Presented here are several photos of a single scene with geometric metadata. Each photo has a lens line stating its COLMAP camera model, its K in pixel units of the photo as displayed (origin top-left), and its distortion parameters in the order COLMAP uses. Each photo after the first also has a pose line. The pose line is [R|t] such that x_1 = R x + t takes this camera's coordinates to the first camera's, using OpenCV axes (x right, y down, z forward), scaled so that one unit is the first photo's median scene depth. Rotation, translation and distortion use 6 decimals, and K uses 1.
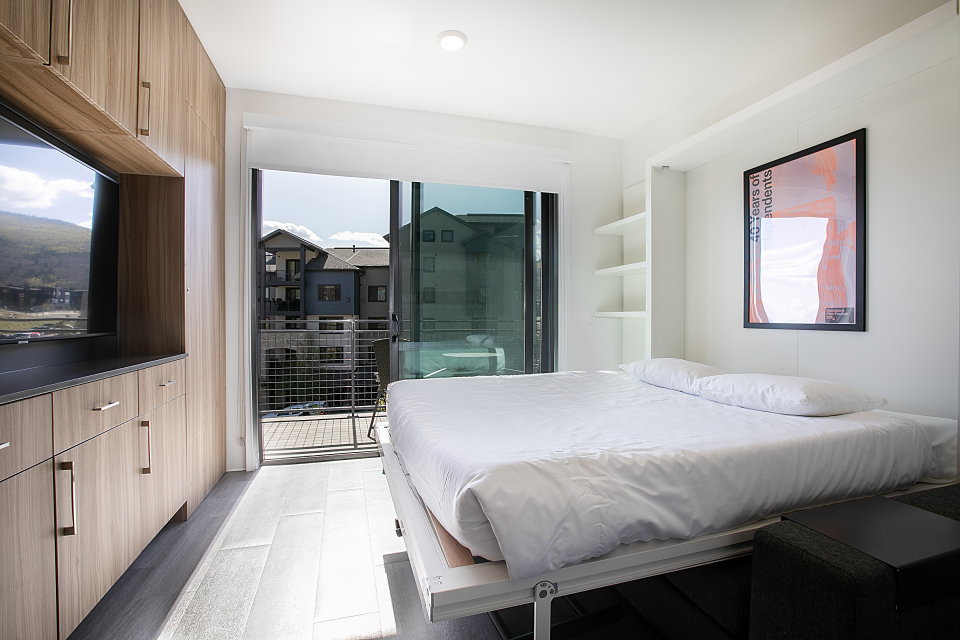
lens RADIAL K [[428.3, 0, 478.2], [0, 428.3, 317.7], [0, 0, 1]] dist [-0.023731, 0.000908]
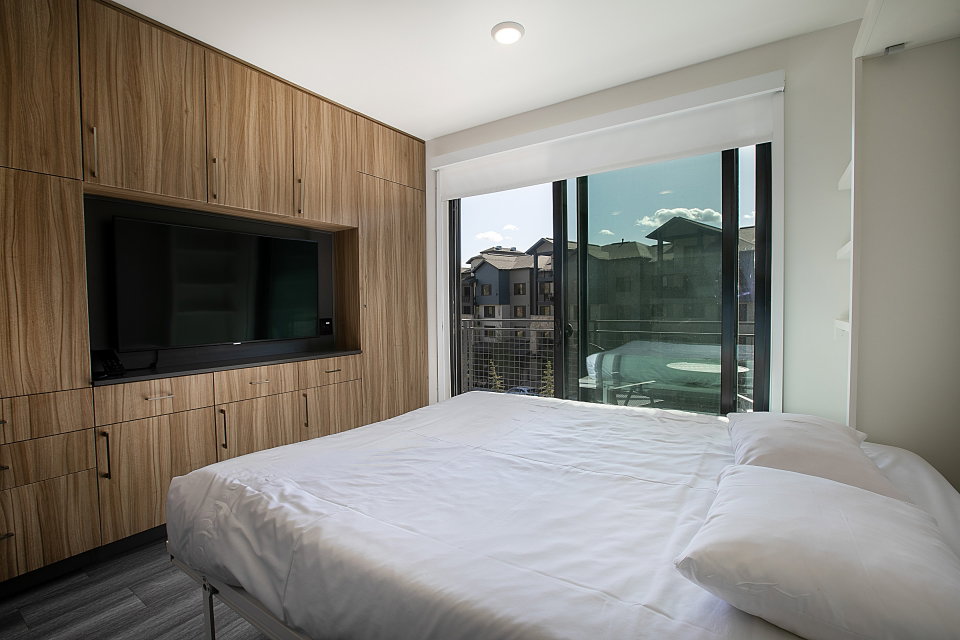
lens RADIAL K [[428.3, 0, 481.0], [0, 428.3, 322.0], [0, 0, 1]] dist [-0.023731, 0.000908]
pose [[0.633296, 0.021925, -0.773599, 1.284689], [0.007967, 0.999361, 0.034846, -0.110871], [0.773869, -0.028231, 0.632717, 0.719996]]
